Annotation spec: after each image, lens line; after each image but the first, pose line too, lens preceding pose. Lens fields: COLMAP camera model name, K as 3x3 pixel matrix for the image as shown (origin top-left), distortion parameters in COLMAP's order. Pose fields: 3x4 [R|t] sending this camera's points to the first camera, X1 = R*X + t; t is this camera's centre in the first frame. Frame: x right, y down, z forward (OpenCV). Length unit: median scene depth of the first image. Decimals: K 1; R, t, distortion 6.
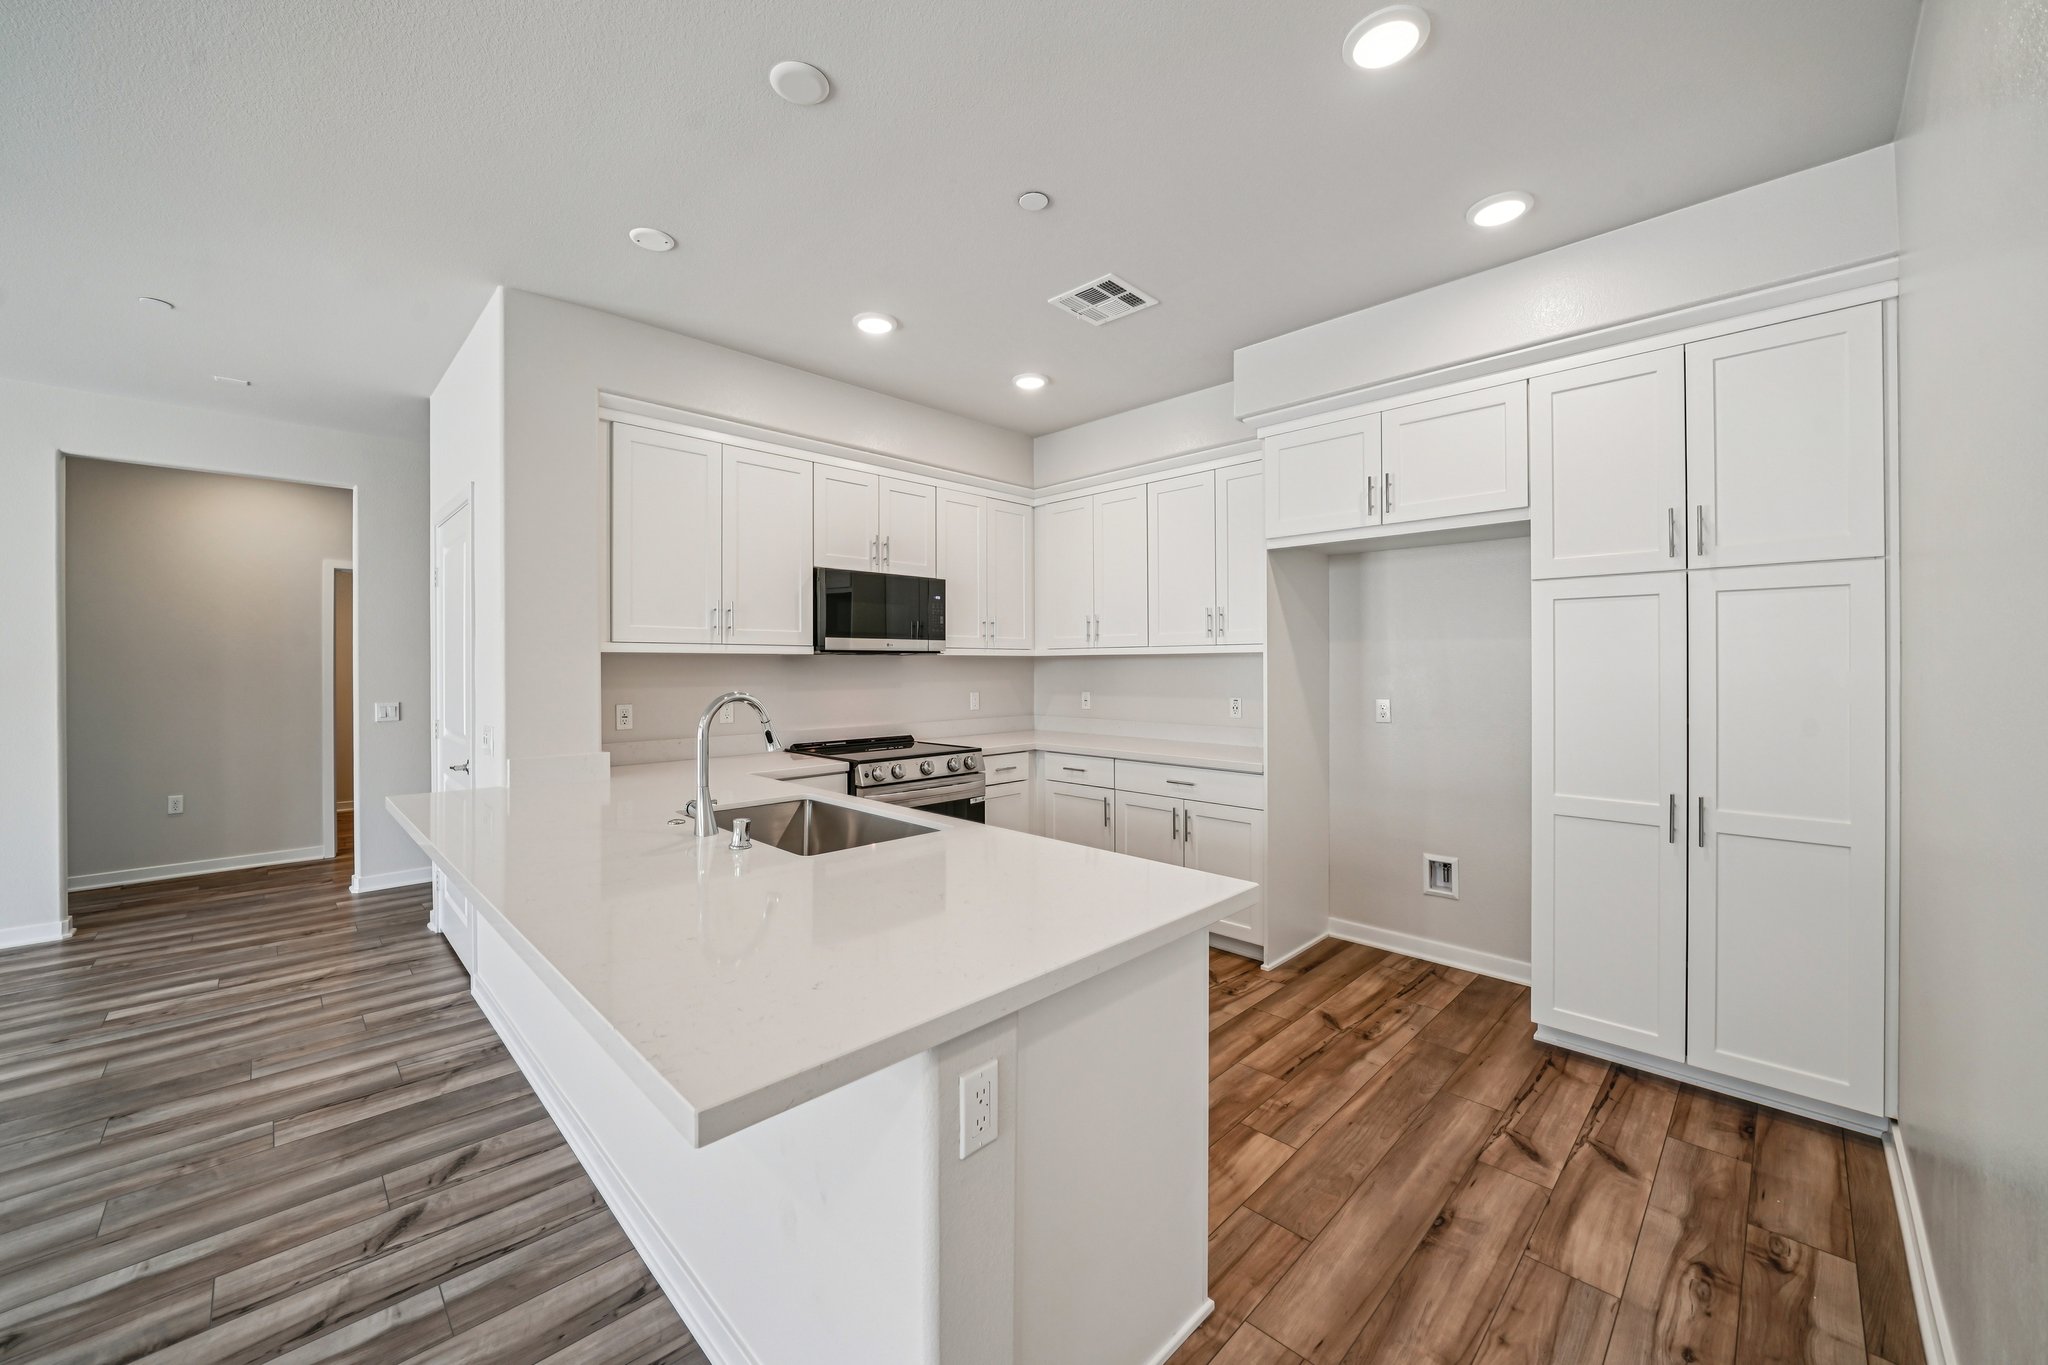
lens RADIAL K [[774.8, 0, 1024.3], [0, 774.8, 669.2], [0, 0, 1]] dist [-0.000124, -0.000139]
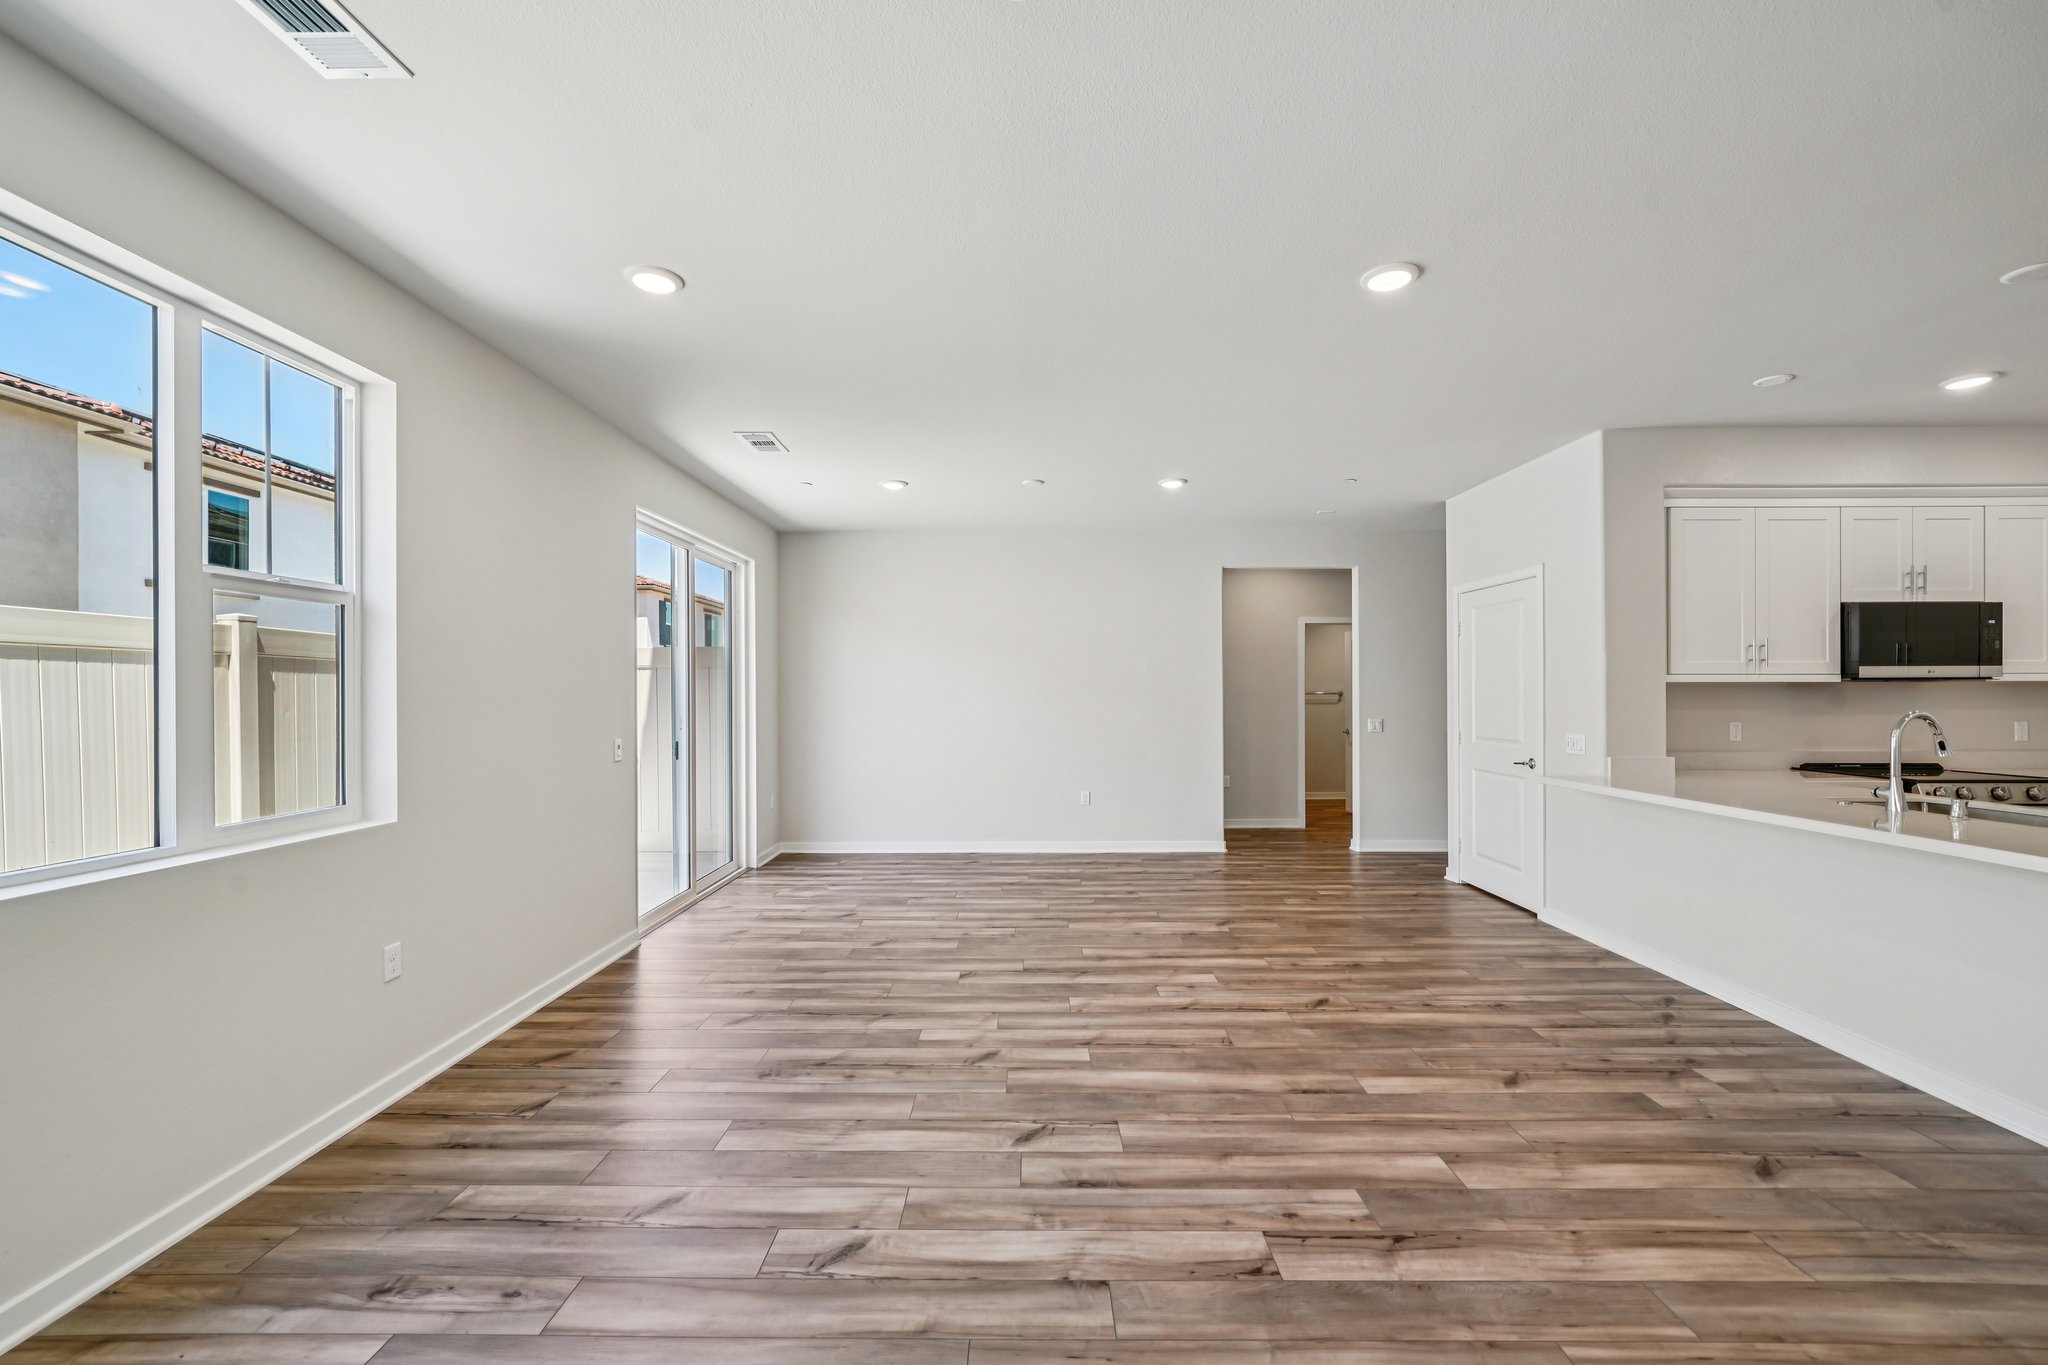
lens RADIAL K [[843.6, 0, 1026.4], [0, 843.6, 702.0], [0, 0, 1]] dist [-0.004094, -0.000393]
pose [[0.703807, 0.005266, -0.710372, -0.240064], [0.000663, 0.999967, 0.008069, -0.000942], [0.710391, -0.006150, 0.703780, -0.665013]]
